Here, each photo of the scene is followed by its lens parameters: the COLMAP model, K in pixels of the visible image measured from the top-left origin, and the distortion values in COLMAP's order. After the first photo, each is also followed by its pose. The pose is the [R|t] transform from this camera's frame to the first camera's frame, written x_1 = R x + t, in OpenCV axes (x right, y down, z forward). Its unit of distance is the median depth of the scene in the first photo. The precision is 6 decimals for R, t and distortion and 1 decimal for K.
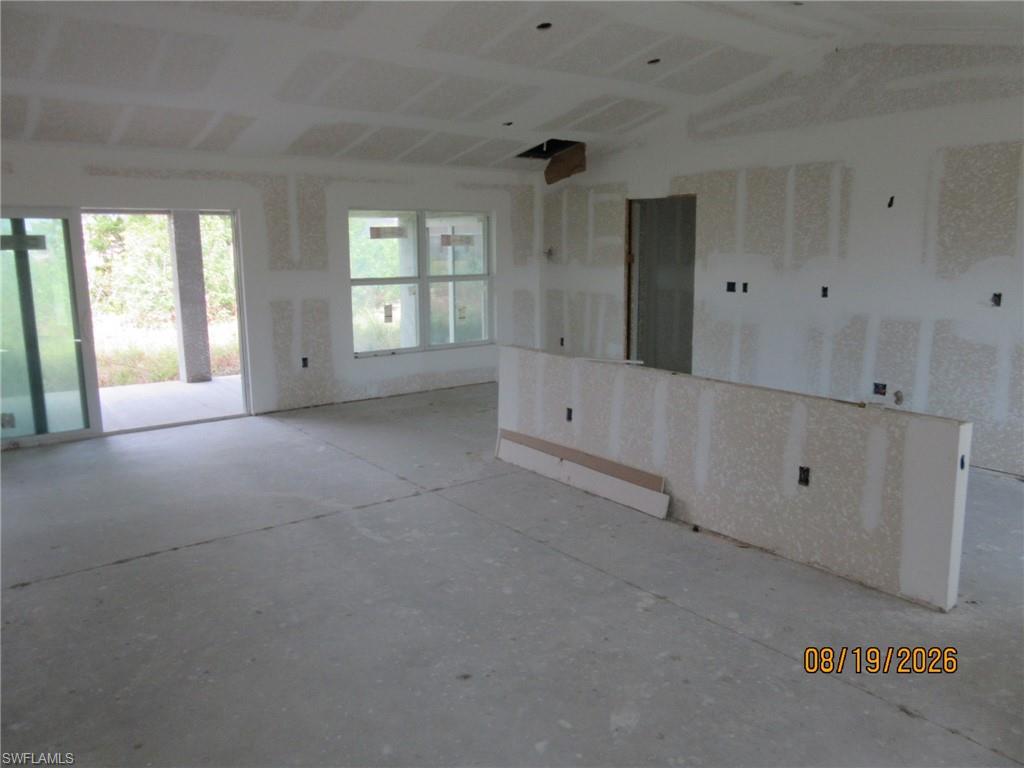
lens RADIAL K [[761.3, 0, 508.5], [0, 761.3, 383.1], [0, 0, 1]] dist [-0.008588, -0.002015]
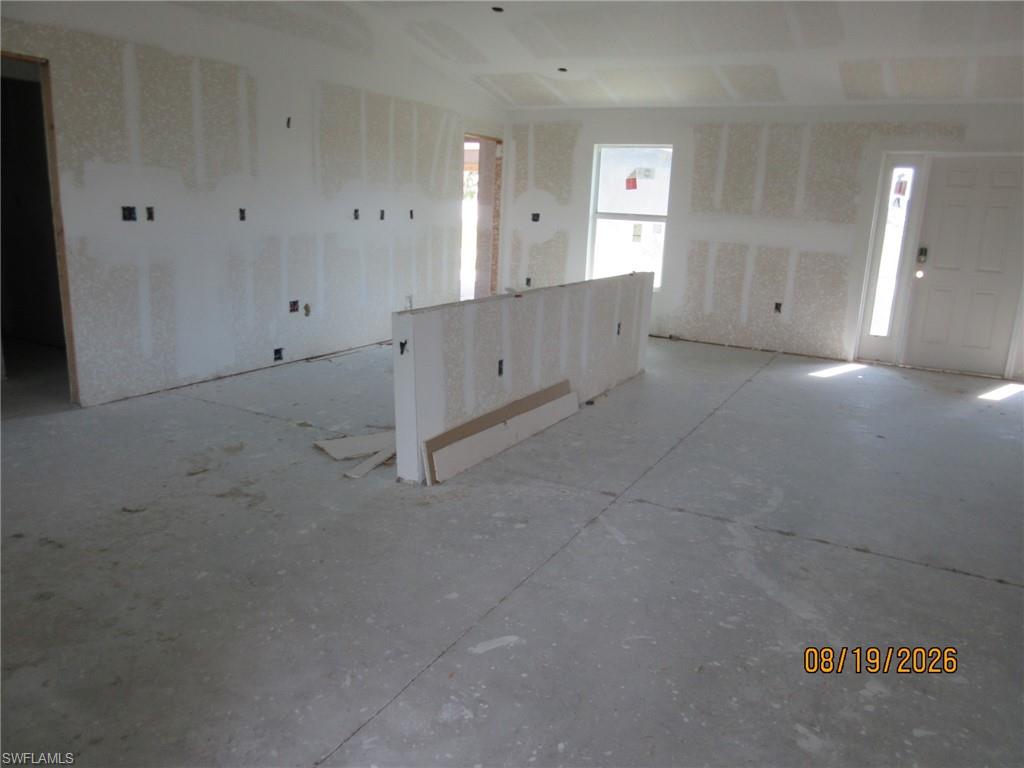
lens RADIAL K [[761.3, 0, 508.5], [0, 761.3, 383.1], [0, 0, 1]] dist [-0.008588, -0.002015]
pose [[-0.400696, -0.224552, 0.888268, -0.625856], [0.125903, 0.946808, 0.296146, -0.176704], [-0.907519, 0.230500, -0.351110, 1.202823]]
